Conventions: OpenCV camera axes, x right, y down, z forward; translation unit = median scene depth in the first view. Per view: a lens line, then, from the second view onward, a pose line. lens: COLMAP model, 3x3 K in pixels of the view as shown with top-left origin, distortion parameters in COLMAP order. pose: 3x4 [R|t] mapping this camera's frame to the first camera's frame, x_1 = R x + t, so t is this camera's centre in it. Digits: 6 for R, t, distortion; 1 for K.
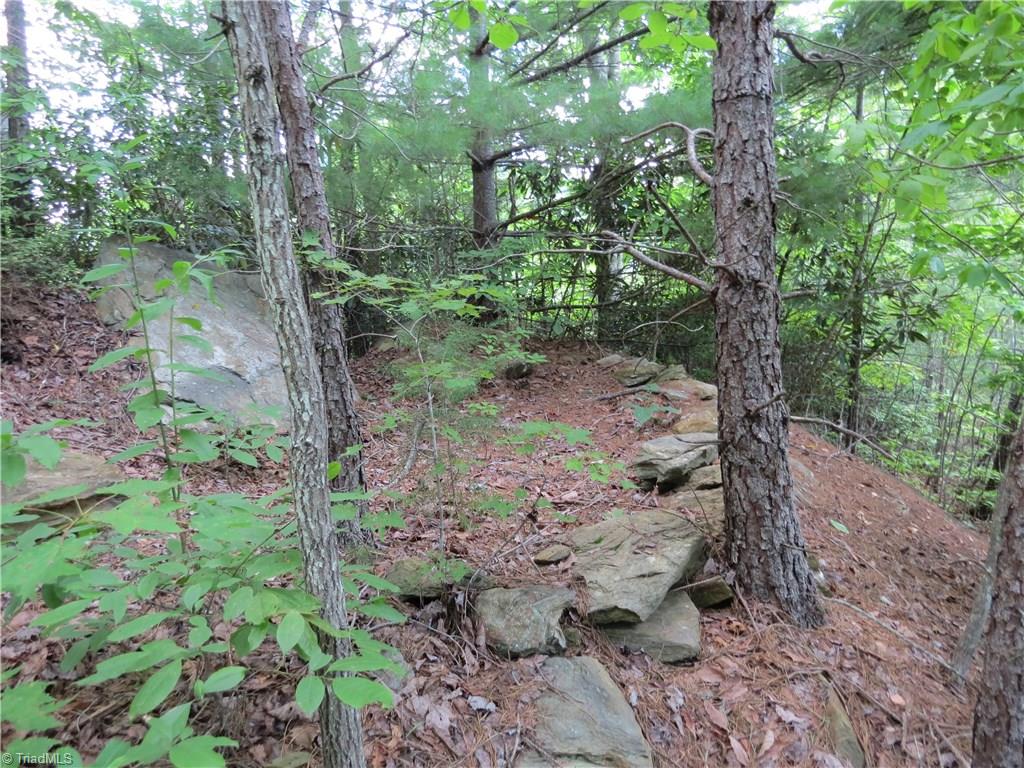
lens RADIAL K [[731.6, 0, 512.7], [0, 731.6, 384.9], [0, 0, 1]] dist [-0.013859, 0.001625]
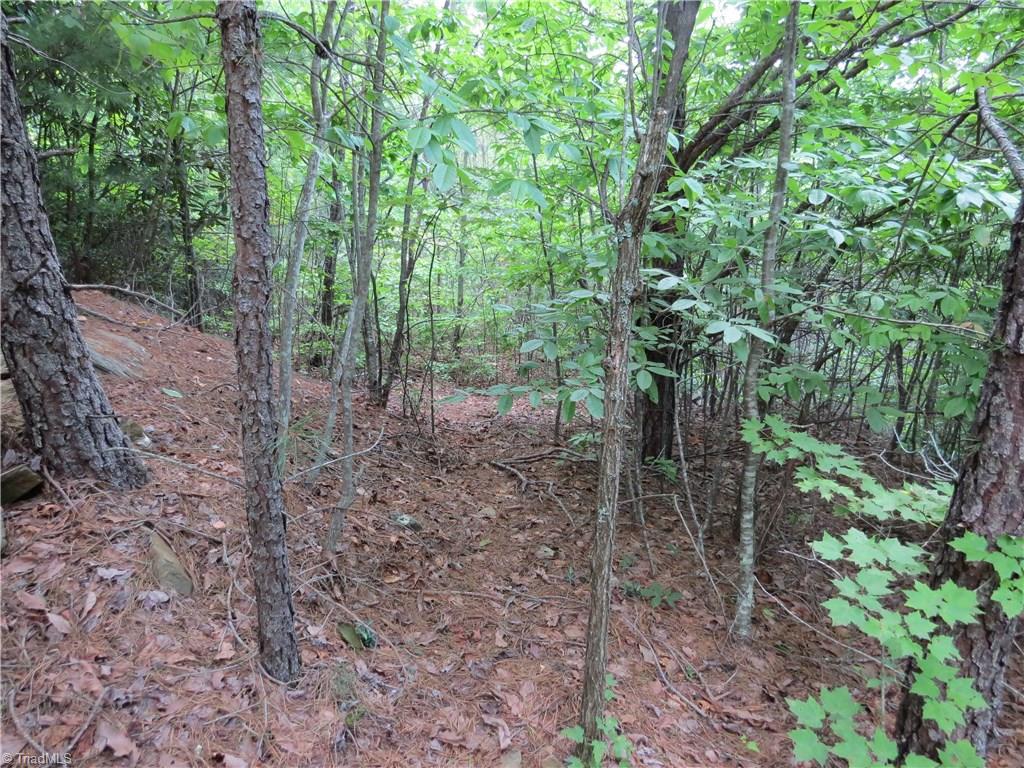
lens RADIAL K [[731.6, 0, 512.5], [0, 731.6, 382.2], [0, 0, 1]] dist [-0.013859, 0.001625]
pose [[0.678198, -0.195975, 0.708266, 0.071997], [0.082661, 0.978013, 0.191461, 0.033108], [-0.730215, -0.071303, 0.679486, -0.080022]]
